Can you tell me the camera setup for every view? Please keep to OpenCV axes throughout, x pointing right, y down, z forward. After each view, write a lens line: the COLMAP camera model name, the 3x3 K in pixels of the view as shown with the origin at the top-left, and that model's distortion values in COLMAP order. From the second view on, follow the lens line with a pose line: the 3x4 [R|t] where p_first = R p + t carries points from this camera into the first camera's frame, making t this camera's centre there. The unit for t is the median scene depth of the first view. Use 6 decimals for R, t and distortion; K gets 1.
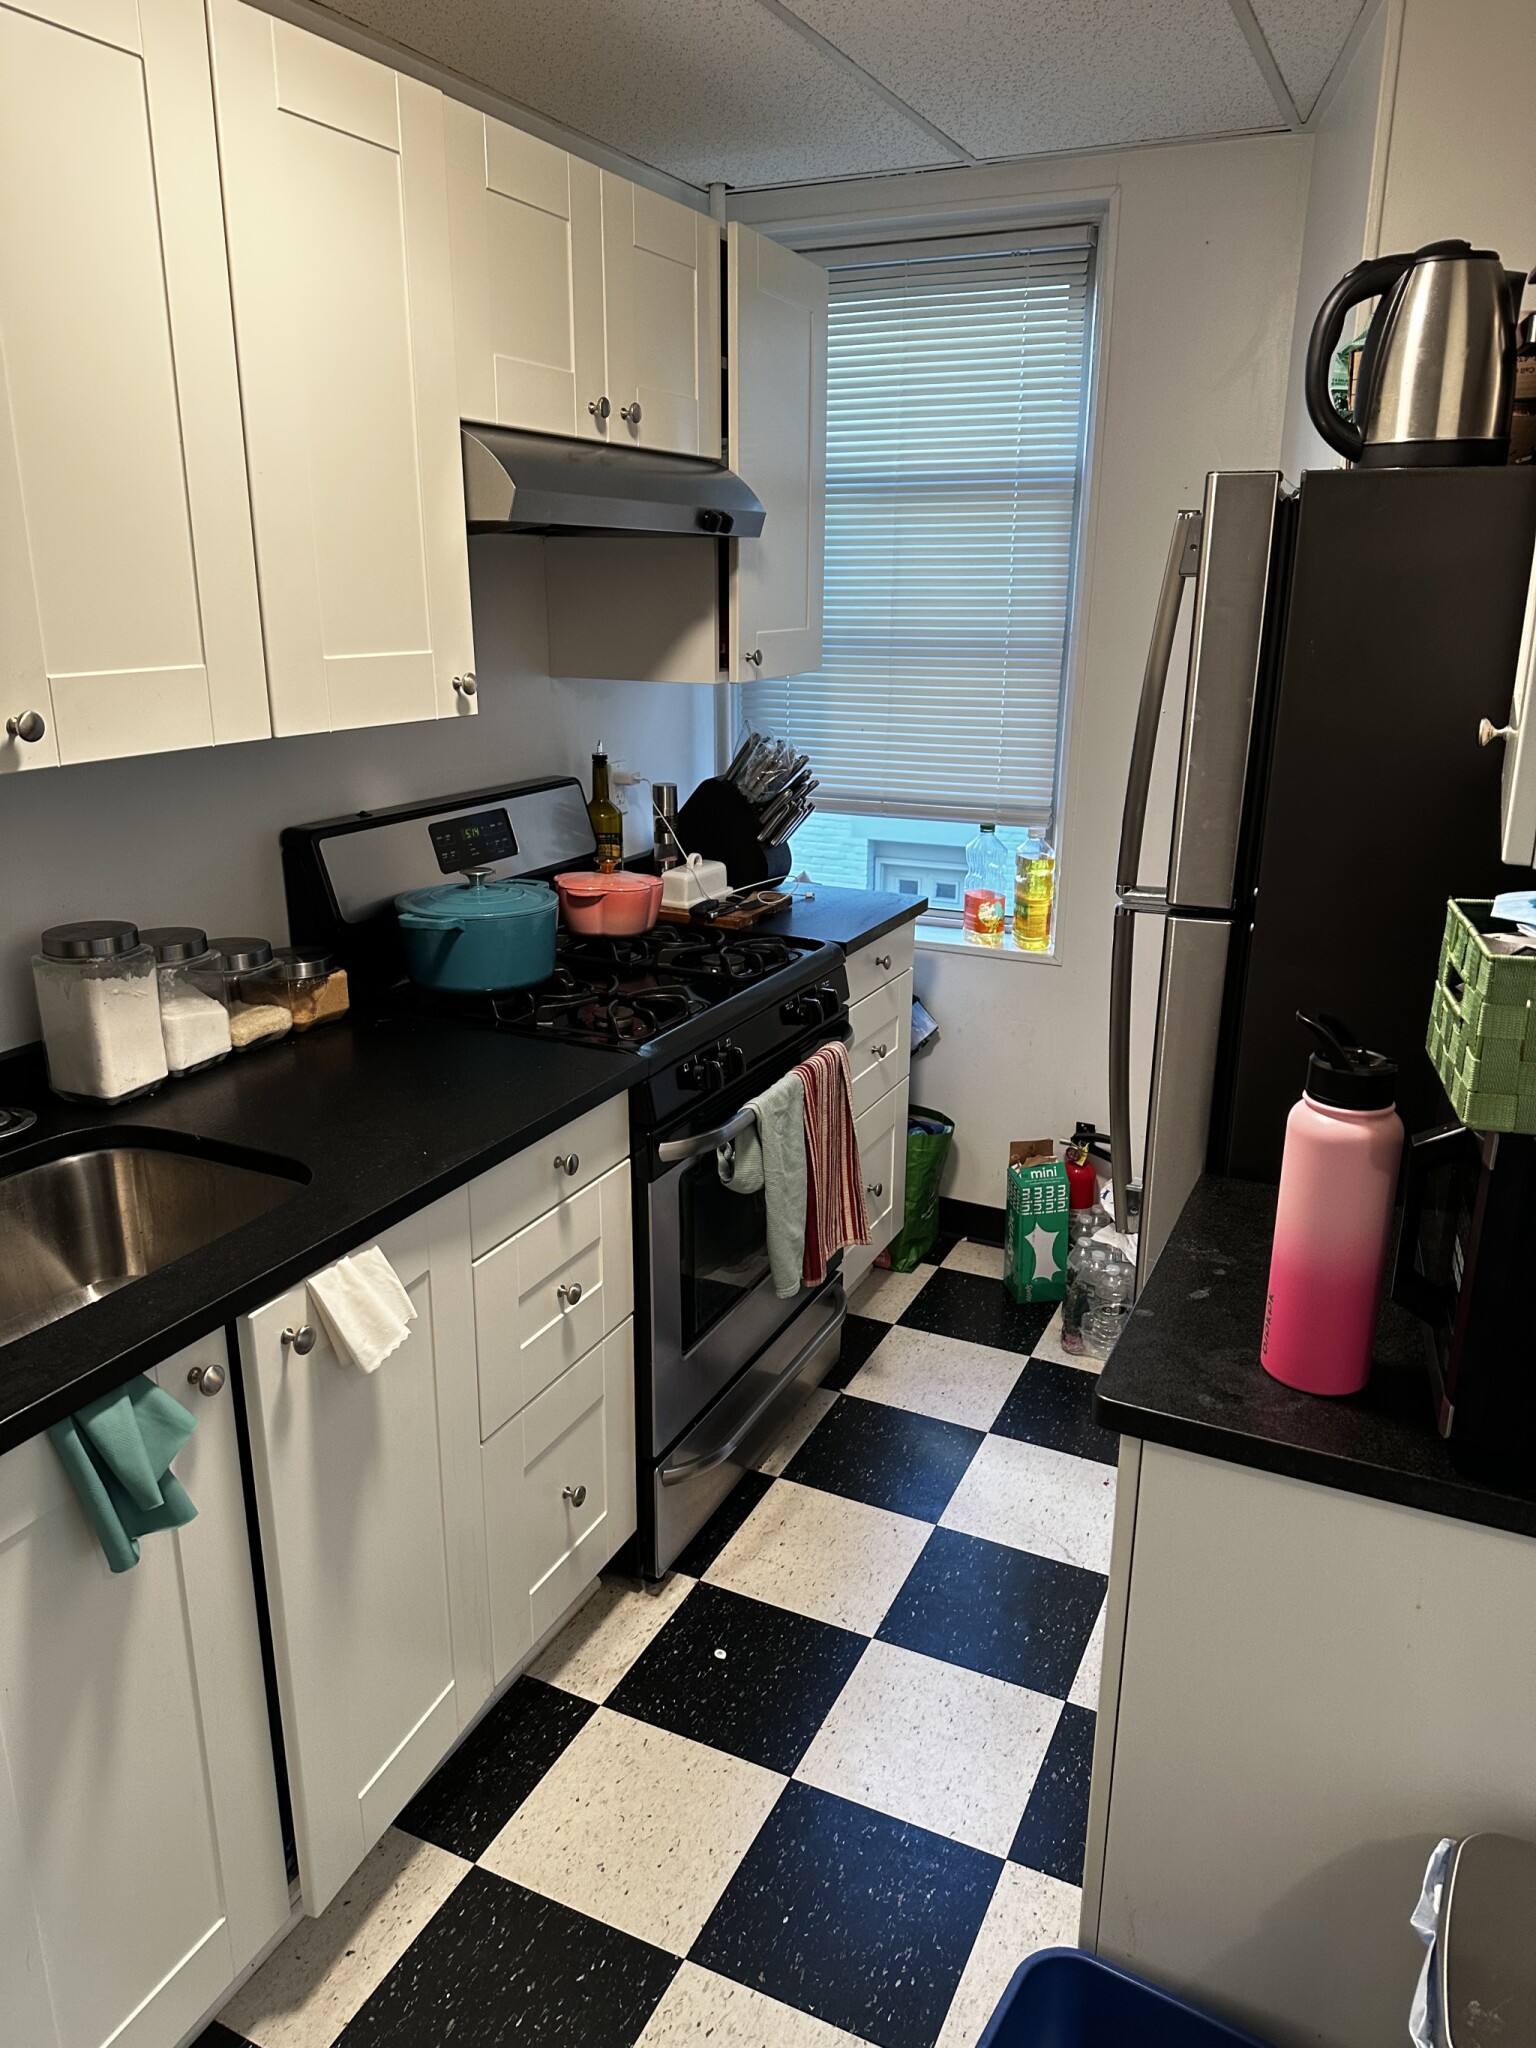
lens RADIAL K [[1435.9, 0, 762.7], [0, 1435.9, 1018.2], [0, 0, 1]] dist [0.057903, -0.073091]
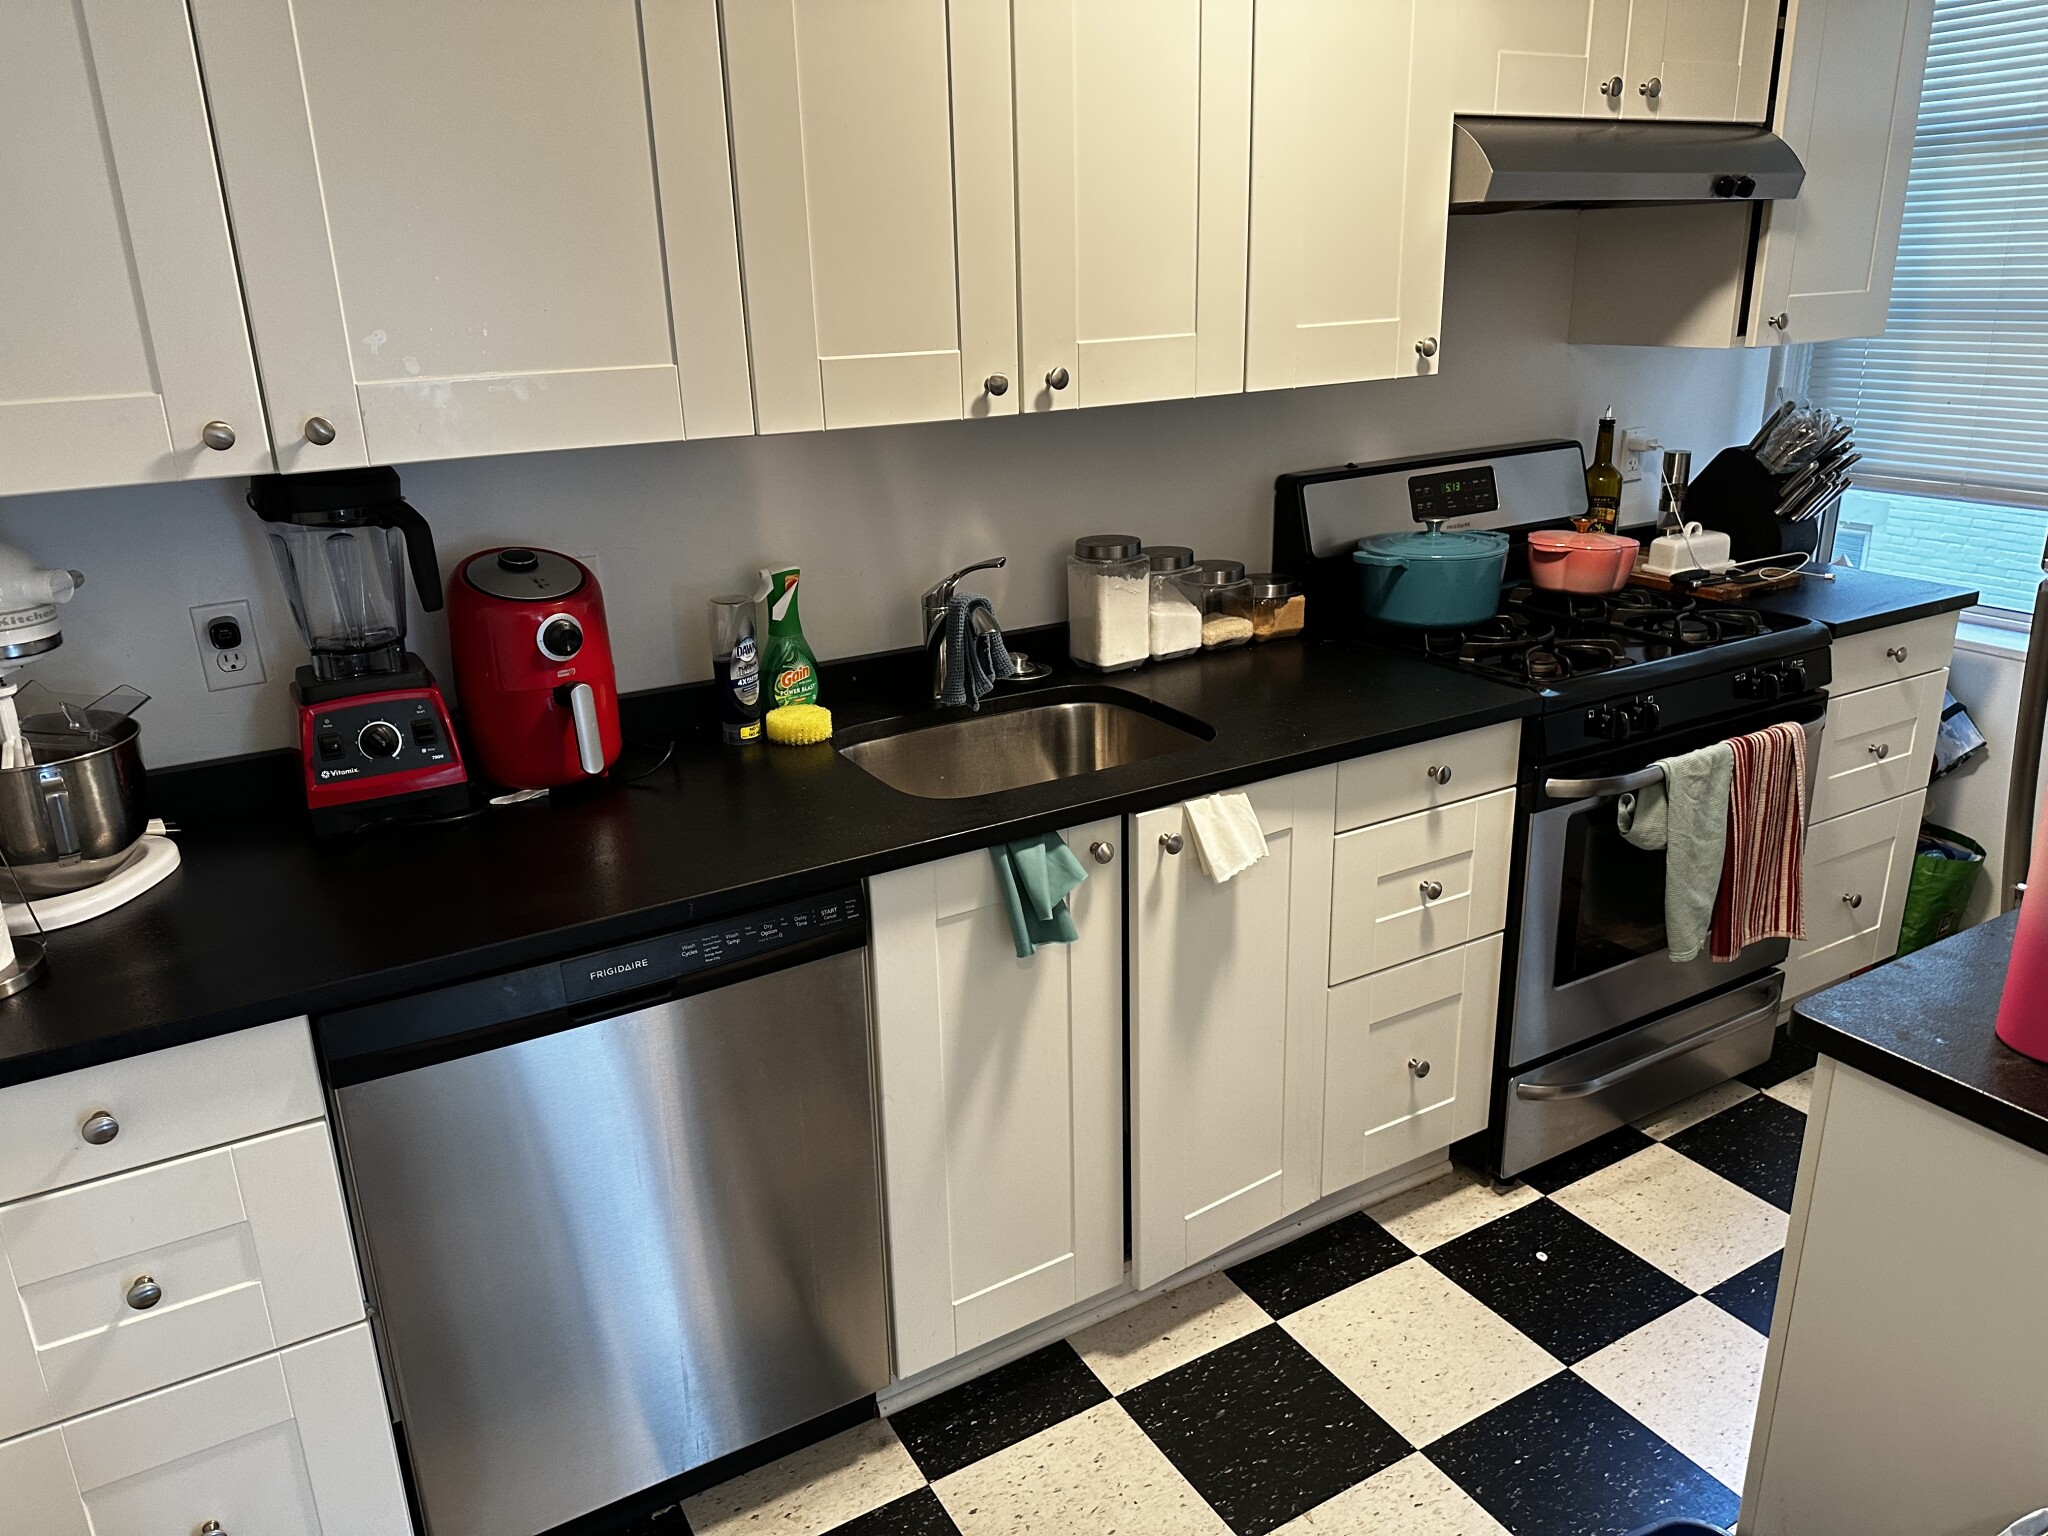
lens RADIAL K [[1435.9, 0, 993.4], [0, 1435.9, 755.6], [0, 0, 1]] dist [0.057903, -0.073091]
pose [[0.825851, 0.154568, -0.542291, 0.168023], [-0.131976, 0.987970, 0.080613, 0.036981], [0.548227, 0.004995, 0.836315, -0.136062]]
